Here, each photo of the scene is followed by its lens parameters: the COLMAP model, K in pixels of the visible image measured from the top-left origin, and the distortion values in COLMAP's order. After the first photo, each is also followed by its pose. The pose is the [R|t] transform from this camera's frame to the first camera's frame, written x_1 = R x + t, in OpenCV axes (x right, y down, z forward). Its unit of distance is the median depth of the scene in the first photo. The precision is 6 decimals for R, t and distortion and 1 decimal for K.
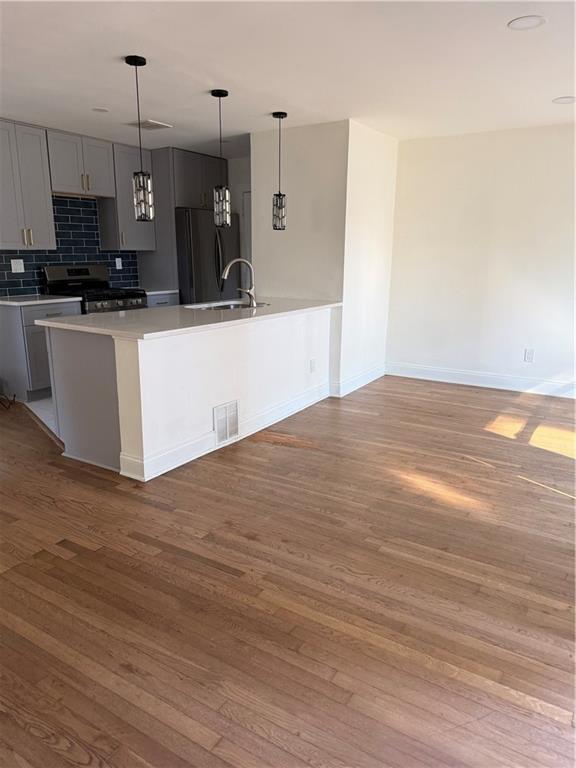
lens RADIAL K [[541.9, 0, 291.6], [0, 541.9, 380.6], [0, 0, 1]] dist [0.049301, -0.063483]
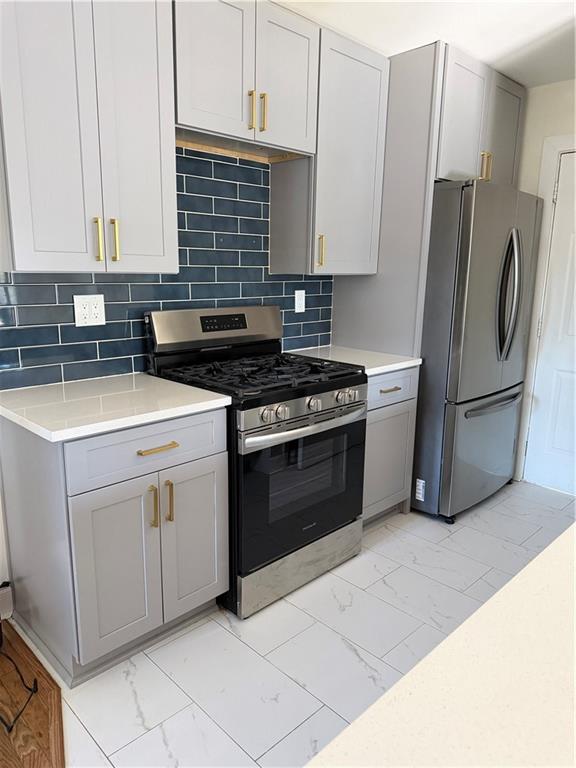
lens RADIAL K [[541.9, 0, 288.2], [0, 541.9, 388.9], [0, 0, 1]] dist [0.049301, -0.063483]
pose [[0.973441, 0.057158, -0.221686, -0.332131], [-0.062354, 0.997918, -0.016504, -0.196996], [0.220281, 0.029888, 0.974978, 0.810435]]
